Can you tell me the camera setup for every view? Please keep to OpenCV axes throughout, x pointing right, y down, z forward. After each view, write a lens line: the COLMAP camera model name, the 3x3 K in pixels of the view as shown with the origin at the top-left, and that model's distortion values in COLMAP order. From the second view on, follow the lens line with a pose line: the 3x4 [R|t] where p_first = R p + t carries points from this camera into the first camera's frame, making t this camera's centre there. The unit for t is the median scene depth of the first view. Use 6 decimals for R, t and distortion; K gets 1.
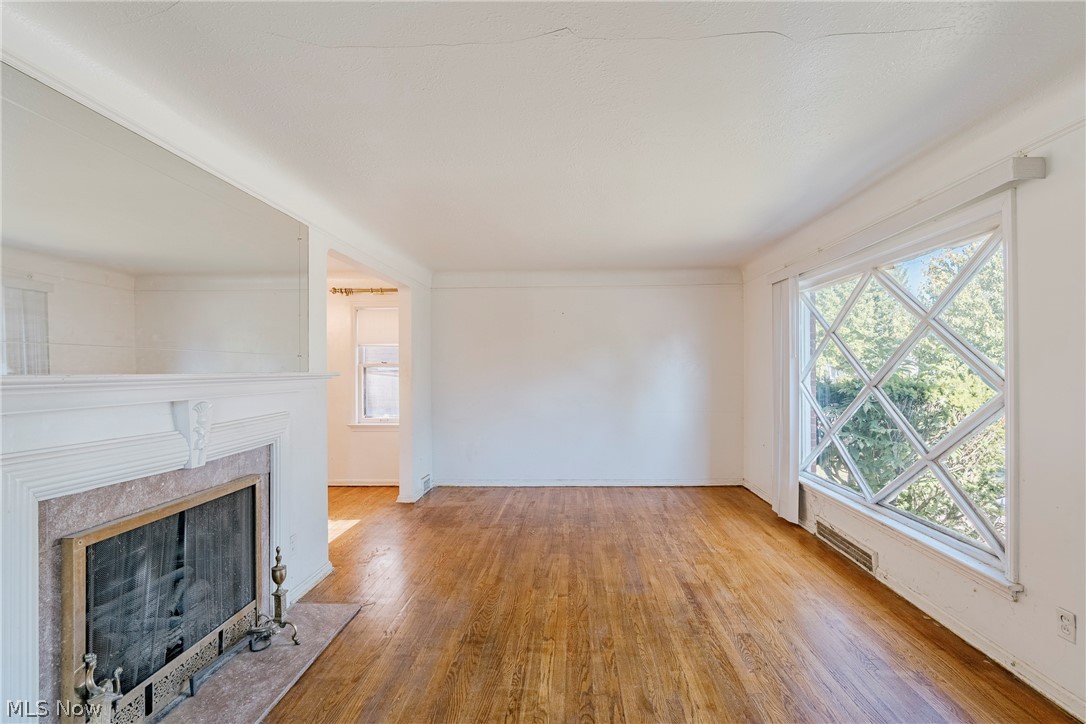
lens RADIAL K [[505.4, 0, 558.9], [0, 505.4, 366.0], [0, 0, 1]] dist [-0.005125, 0.000933]
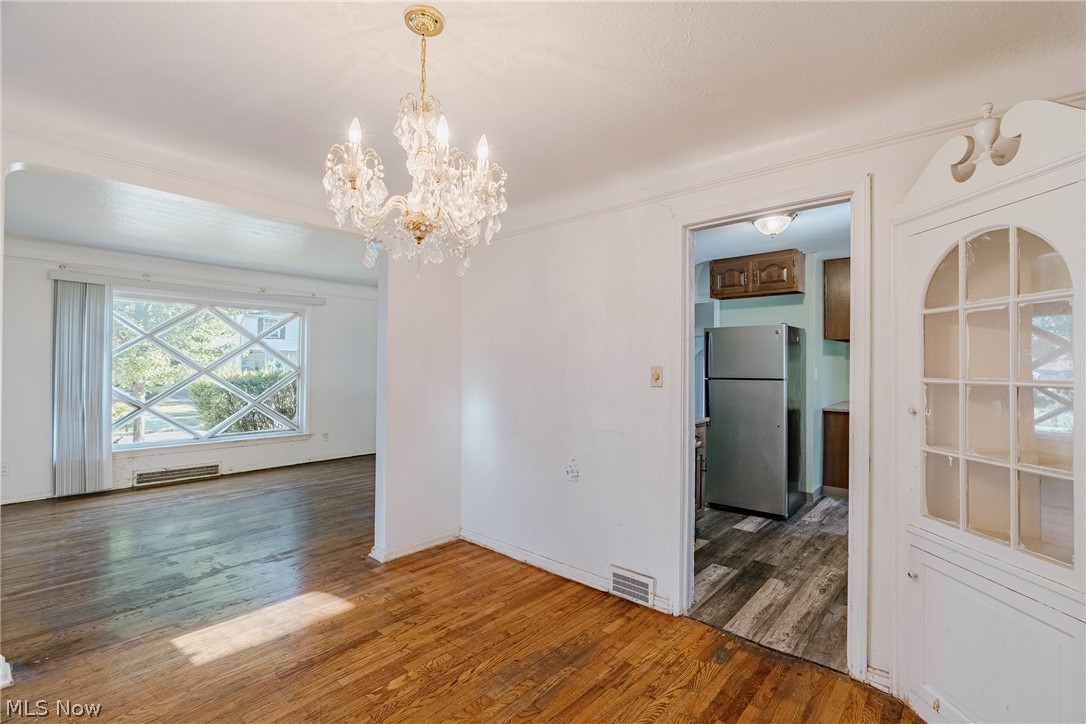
lens RADIAL K [[491.0, 0, 546.5], [0, 491.0, 363.8], [0, 0, 1]] dist [-0.003321, 0.000536]
pose [[-0.773207, -0.001413, 0.634152, -1.432757], [-0.010217, 0.999895, -0.010230, 0.017487], [-0.634071, -0.014389, -0.773141, 1.632878]]
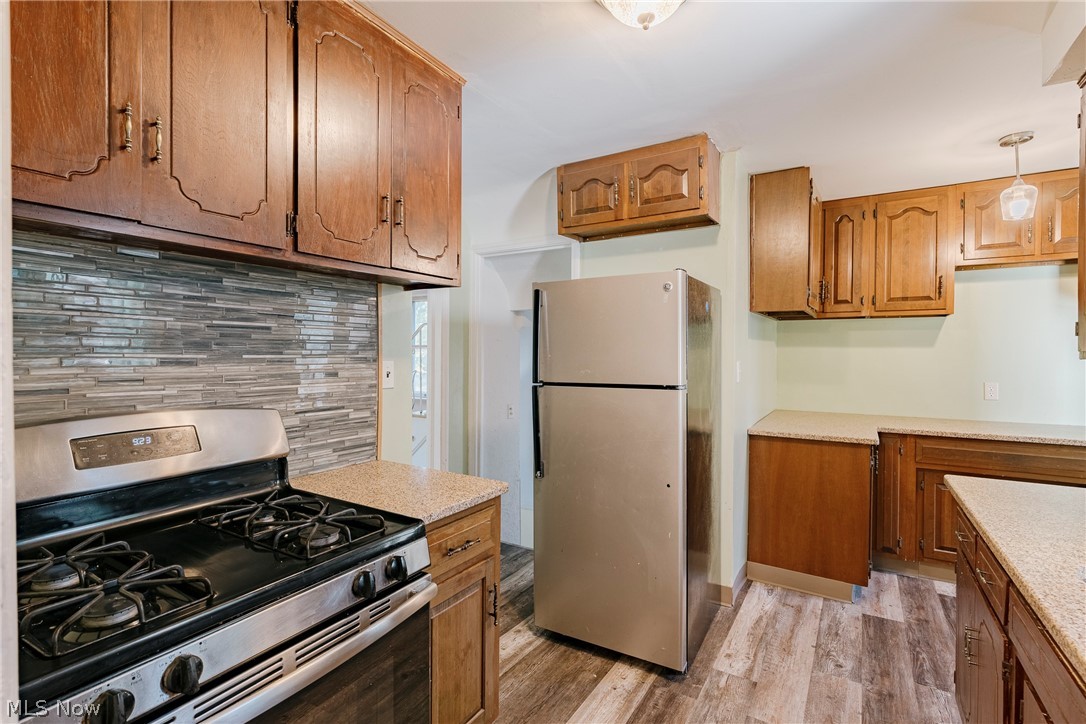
lens RADIAL K [[501.1, 0, 547.2], [0, 501.1, 359.3], [0, 0, 1]] dist [-0.012130, 0.005328]
pose [[-0.864033, -0.005873, 0.503401, -1.267971], [-0.005323, 0.999983, 0.002529, 0.003391], [-0.503407, -0.000494, -0.864049, 0.855141]]
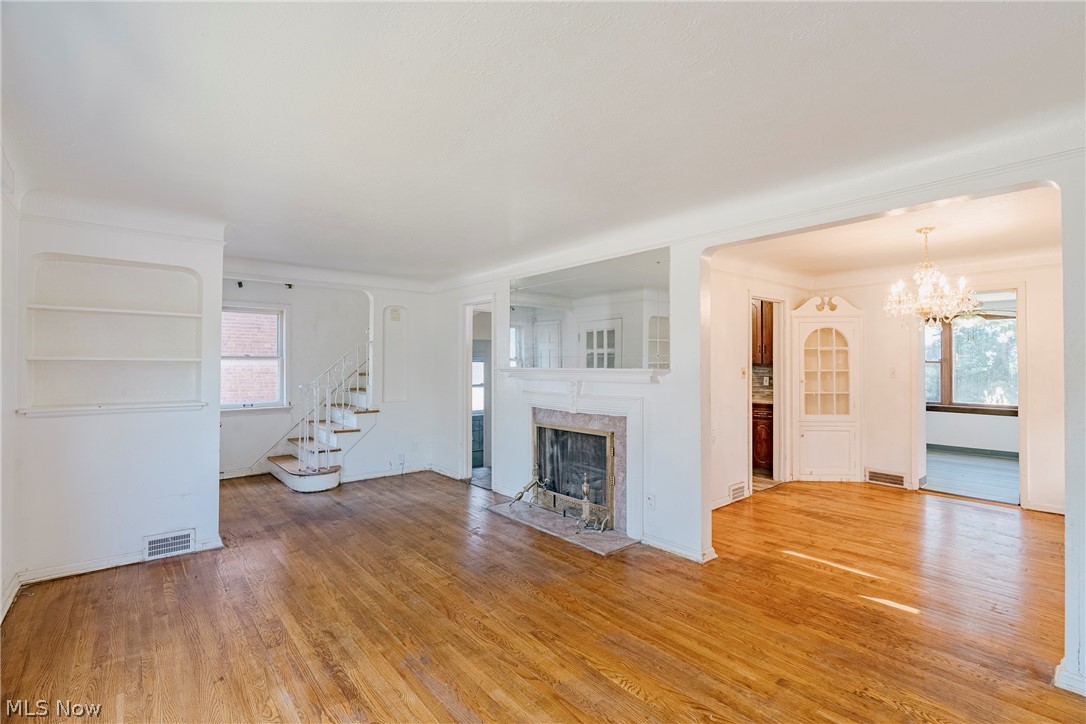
lens RADIAL K [[496.2, 0, 546.2], [0, 496.2, 360.4], [0, 0, 1]] dist [-0.006142, 0.000808]
pose [[-0.746426, -0.002180, -0.665465, 0.479914], [0.006780, 0.999918, -0.010881, 0.002577], [0.665434, -0.012634, -0.746349, 1.620822]]
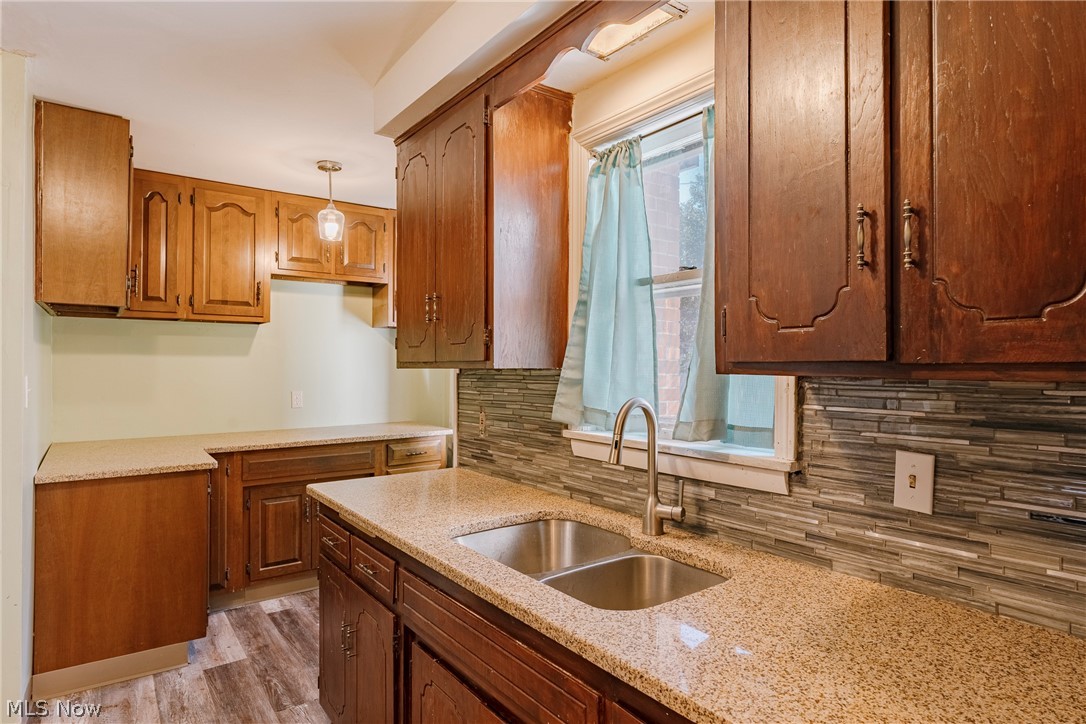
lens RADIAL K [[610.9, 0, 538.5], [0, 610.9, 360.4], [0, 0, 1]] dist [-0.002855, 0.001479]
pose [[-0.790798, -0.001358, -0.612075, -1.156636], [0.006243, 0.999928, -0.010284, 0.000749], [0.612045, -0.011954, -0.790733, 0.849883]]
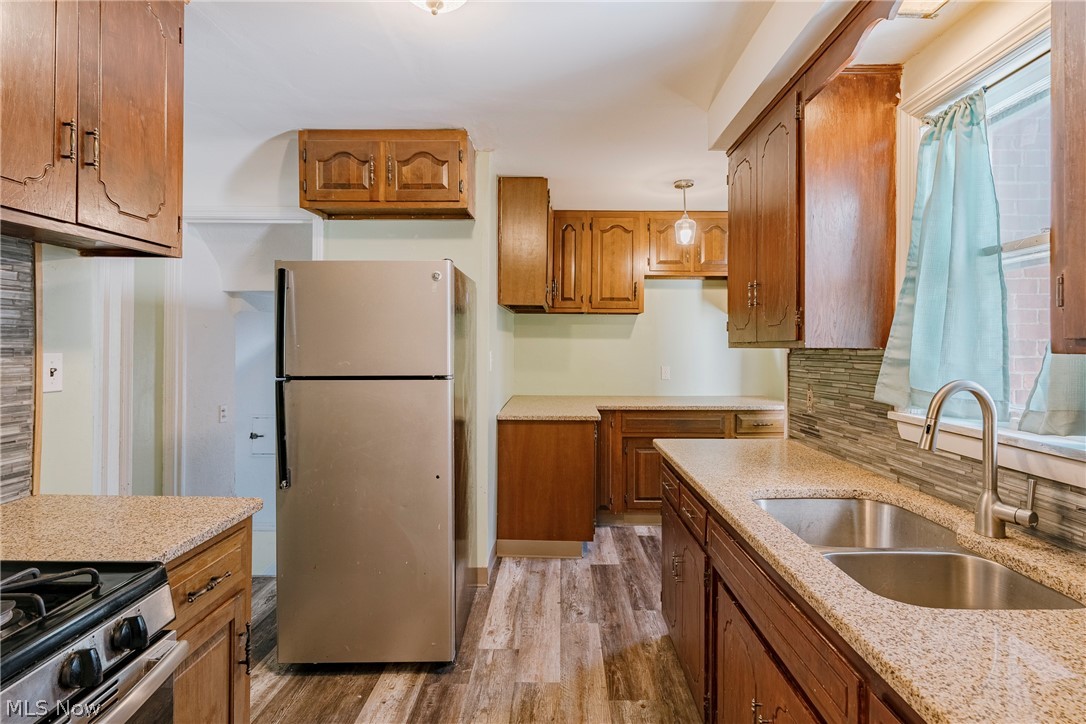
lens RADIAL K [[509.4, 0, 551.7], [0, 509.4, 345.2], [0, 0, 1]] dist [-0.011559, 0.005274]
pose [[-0.999833, -0.001460, -0.018236, -1.213449], [-0.001305, 0.999963, -0.008469, 0.004175], [0.018248, -0.008444, -0.999798, 0.871963]]
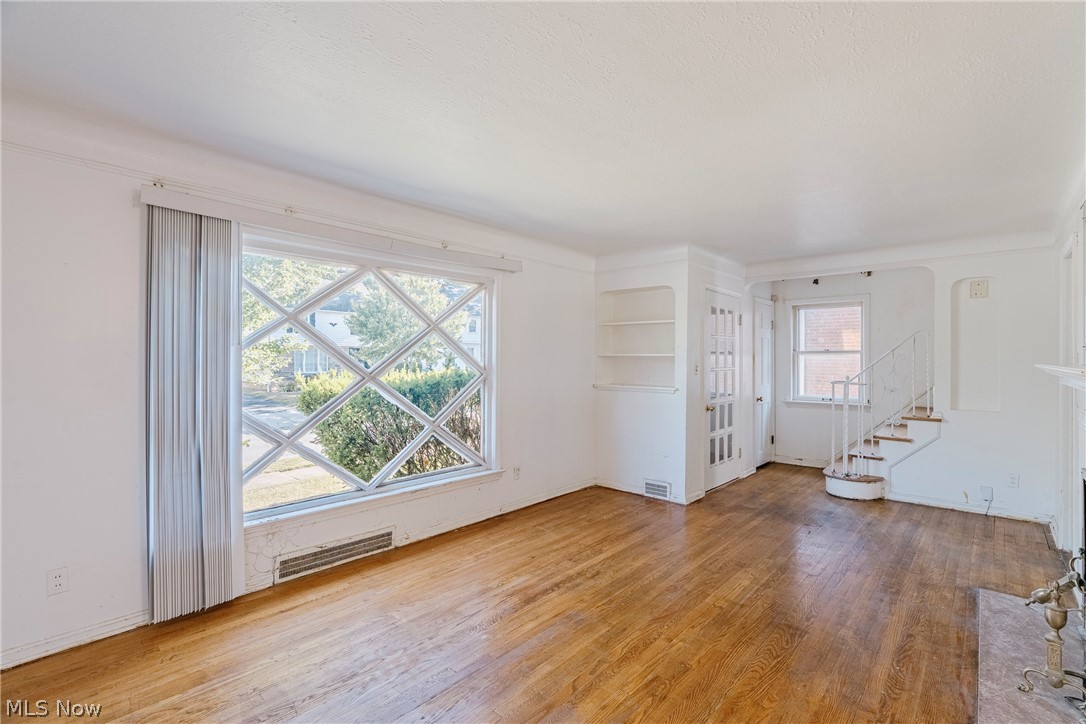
lens RADIAL K [[494.1, 0, 541.8], [0, 494.1, 360.1], [0, 0, 1]] dist [-0.006708, 0.000371]
pose [[-0.758544, 0.001665, 0.651620, -0.335295], [-0.002235, 0.999984, -0.005157, 0.006534], [-0.651618, -0.005368, -0.758528, 1.615308]]
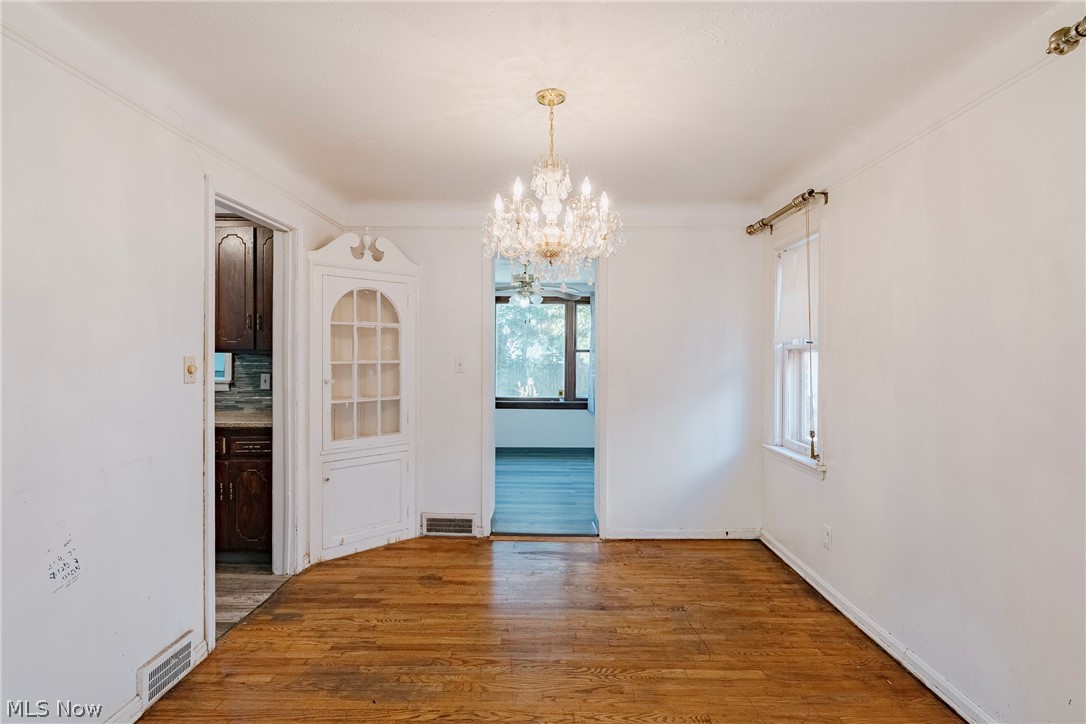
lens RADIAL K [[534.0, 0, 545.1], [0, 534.0, 358.5], [0, 0, 1]] dist [-0.001541, 0.000161]
pose [[0.015729, 0.010118, -0.999825, -0.327954], [0.002934, 0.999944, 0.010165, 0.008769], [0.999872, -0.003093, 0.015698, 1.319149]]
